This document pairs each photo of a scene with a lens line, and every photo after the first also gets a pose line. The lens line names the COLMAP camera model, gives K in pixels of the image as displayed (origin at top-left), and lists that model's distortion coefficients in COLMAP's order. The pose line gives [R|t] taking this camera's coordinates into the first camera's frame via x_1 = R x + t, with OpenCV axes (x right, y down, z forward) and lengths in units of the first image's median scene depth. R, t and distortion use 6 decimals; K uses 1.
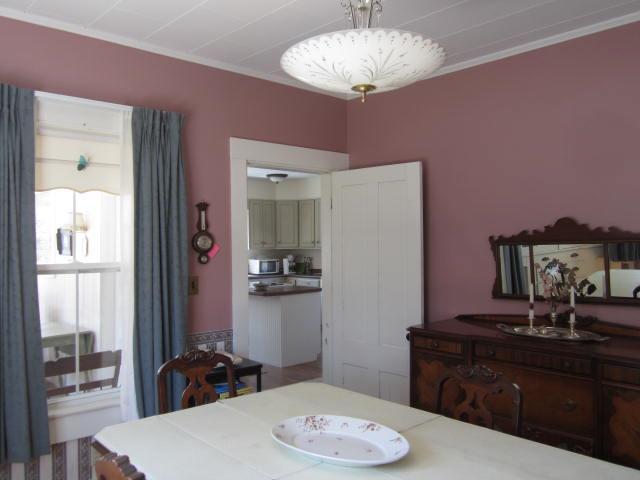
lens RADIAL K [[535.8, 0, 320.3], [0, 535.8, 234.3], [0, 0, 1]] dist [-0.031475, 0.002178]
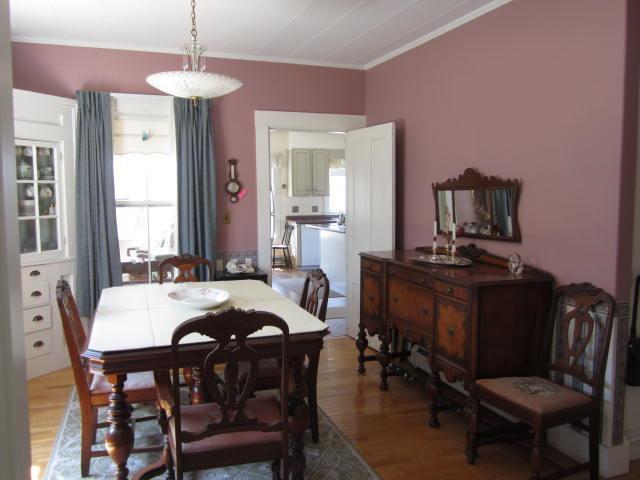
lens RADIAL K [[535.8, 0, 321.5], [0, 535.8, 241.4], [0, 0, 1]] dist [-0.031475, 0.002178]
pose [[0.926779, 0.041007, -0.373362, 0.519530], [0.000638, 0.993849, 0.110739, 0.000077], [0.375607, -0.102869, 0.921053, -0.226899]]
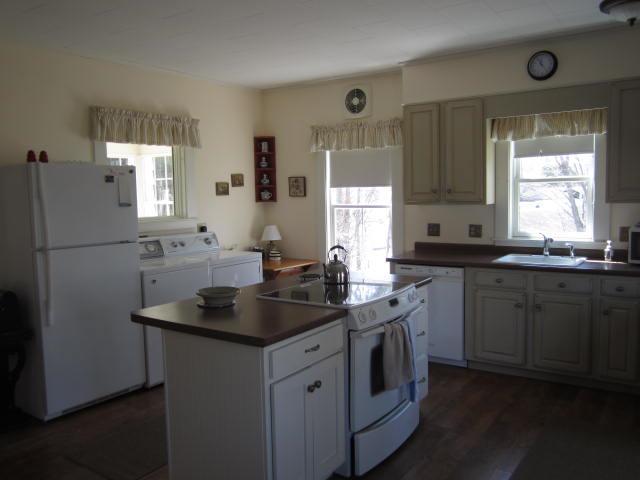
lens RADIAL K [[535.8, 0, 323.8], [0, 535.8, 237.7], [0, 0, 1]] dist [-0.031475, 0.002178]
pose [[0.253448, 0.086777, -0.963449, 0.602601], [0.026705, 0.994961, 0.096640, 0.024648], [0.966980, -0.050223, 0.249853, 1.842492]]
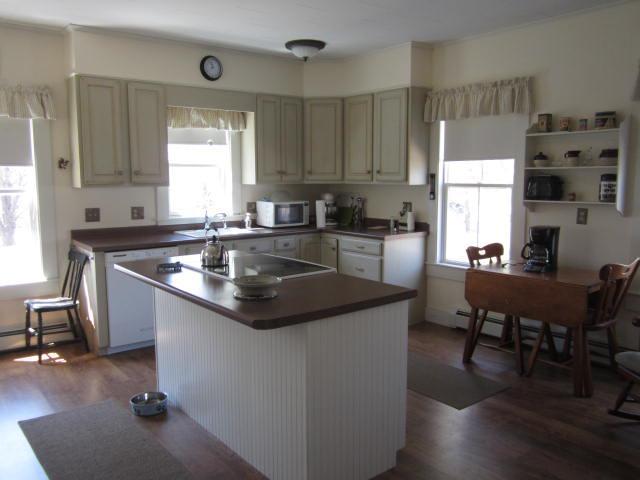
lens RADIAL K [[535.8, 0, 323.9], [0, 535.8, 241.9], [0, 0, 1]] dist [-0.031475, 0.002178]
pose [[0.998101, 0.015711, -0.059557, -0.071611], [-0.007722, 0.991212, 0.132057, 0.037610], [0.061109, -0.131347, 0.989451, 1.181492]]
